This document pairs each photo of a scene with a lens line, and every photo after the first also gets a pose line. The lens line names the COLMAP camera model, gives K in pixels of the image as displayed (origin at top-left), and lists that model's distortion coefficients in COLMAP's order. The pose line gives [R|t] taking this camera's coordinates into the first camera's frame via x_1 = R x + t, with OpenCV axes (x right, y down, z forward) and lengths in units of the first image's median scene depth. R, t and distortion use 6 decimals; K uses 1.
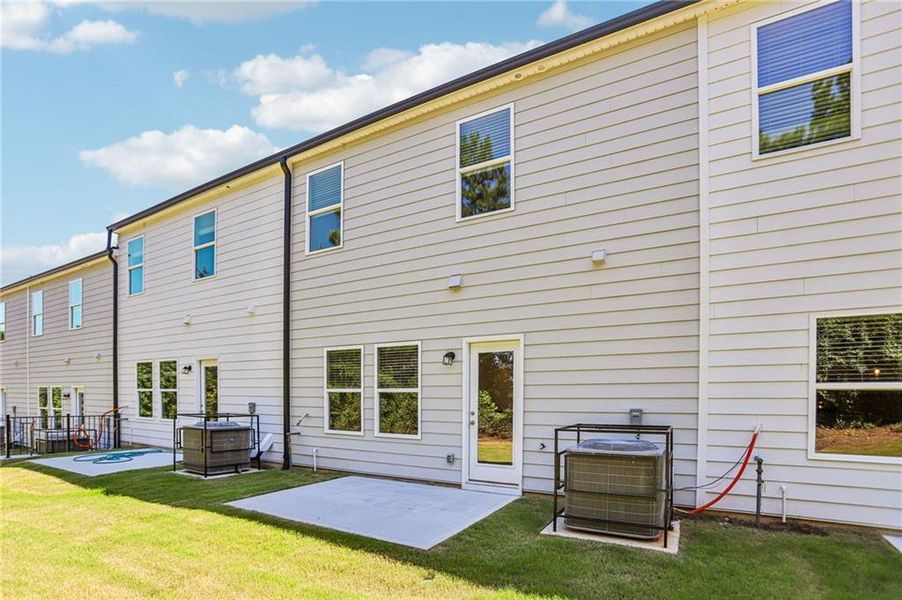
lens RADIAL K [[405.4, 0, 358.8], [0, 405.4, 276.2], [0, 0, 1]] dist [-0.023458, 0.001452]
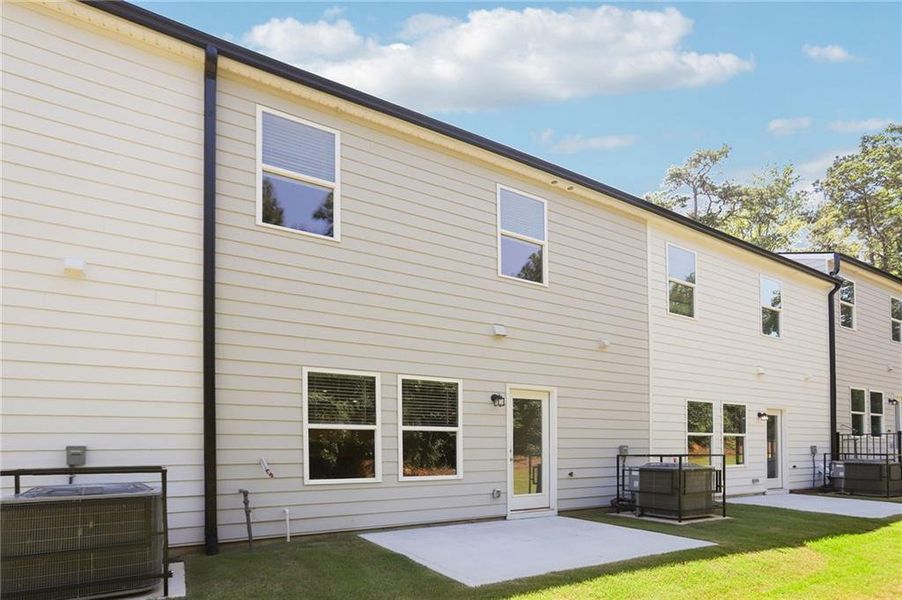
lens RADIAL K [[434.8, 0, 452.2], [0, 434.8, 306.2], [0, 0, 1]] dist [0.001201, 0.000489]
pose [[0.489591, 0.247110, 0.836204, -0.749556], [-0.255632, 0.957541, -0.133296, 0.126993], [-0.833639, -0.148500, 0.531972, 0.447188]]
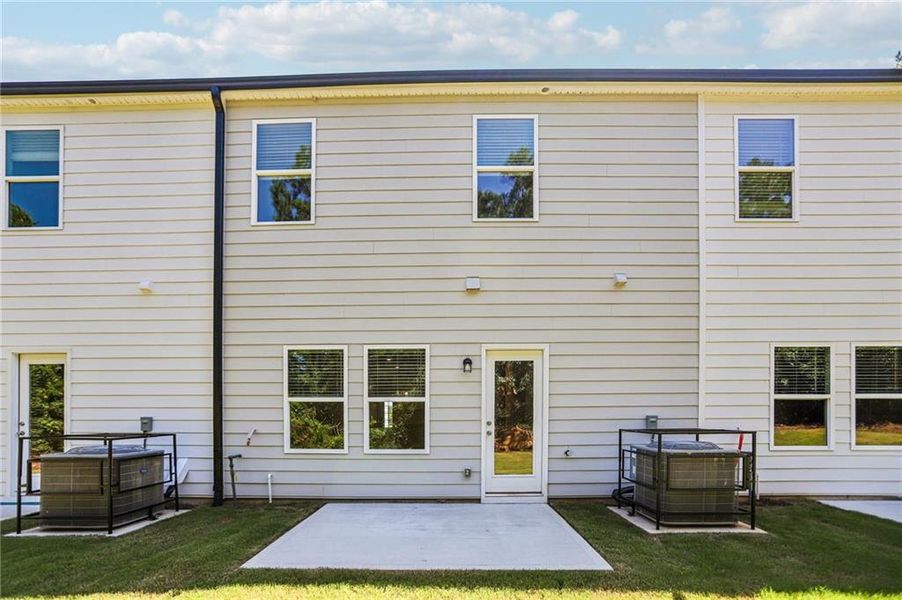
lens RADIAL K [[427.4, 0, 445.0], [0, 427.4, 298.9], [0, 0, 1]] dist [-0.033070, 0.017722]
pose [[0.858809, 0.116296, 0.498922, -0.284095], [-0.136628, 0.990613, 0.004275, 0.048027], [-0.493741, -0.071838, 0.866637, 0.164988]]
